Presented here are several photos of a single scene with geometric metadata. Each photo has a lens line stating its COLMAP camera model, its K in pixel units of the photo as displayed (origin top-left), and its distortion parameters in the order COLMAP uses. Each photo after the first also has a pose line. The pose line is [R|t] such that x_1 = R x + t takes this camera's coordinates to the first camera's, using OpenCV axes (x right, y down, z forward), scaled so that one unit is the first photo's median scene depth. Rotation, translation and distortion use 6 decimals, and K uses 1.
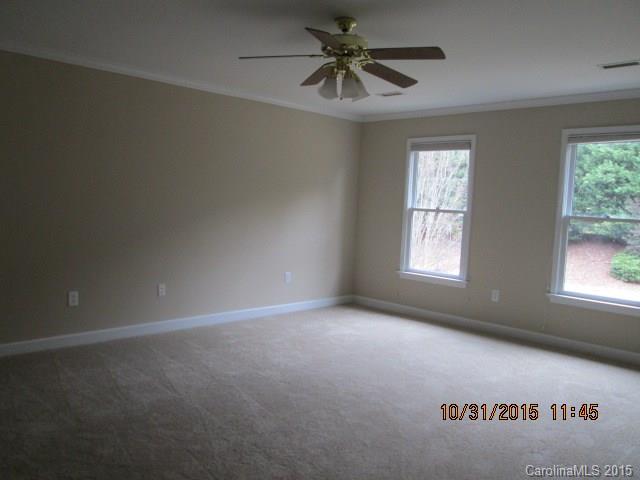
lens RADIAL K [[537.2, 0, 320.0], [0, 537.2, 240.0], [0, 0, 1]] dist [-0.044577, 0.016854]
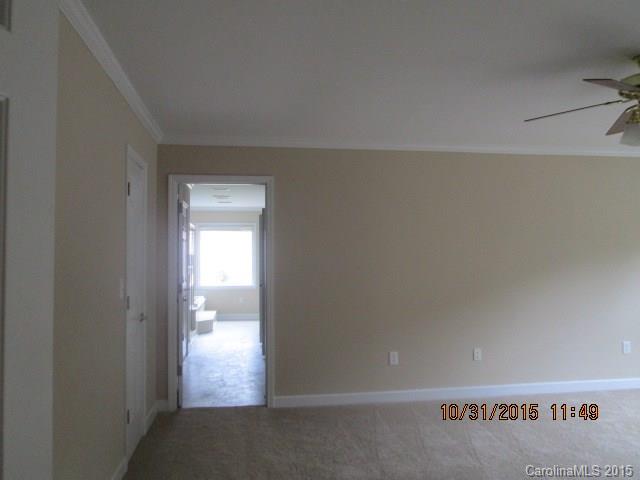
lens RADIAL K [[537.2, 0, 320.0], [0, 537.2, 240.0], [0, 0, 1]] dist [-0.044577, 0.016854]
pose [[0.786505, -0.066994, -0.613939, 0.131098], [0.001571, 0.994313, -0.106489, -0.018113], [0.617581, 0.082789, 0.782138, 0.012098]]
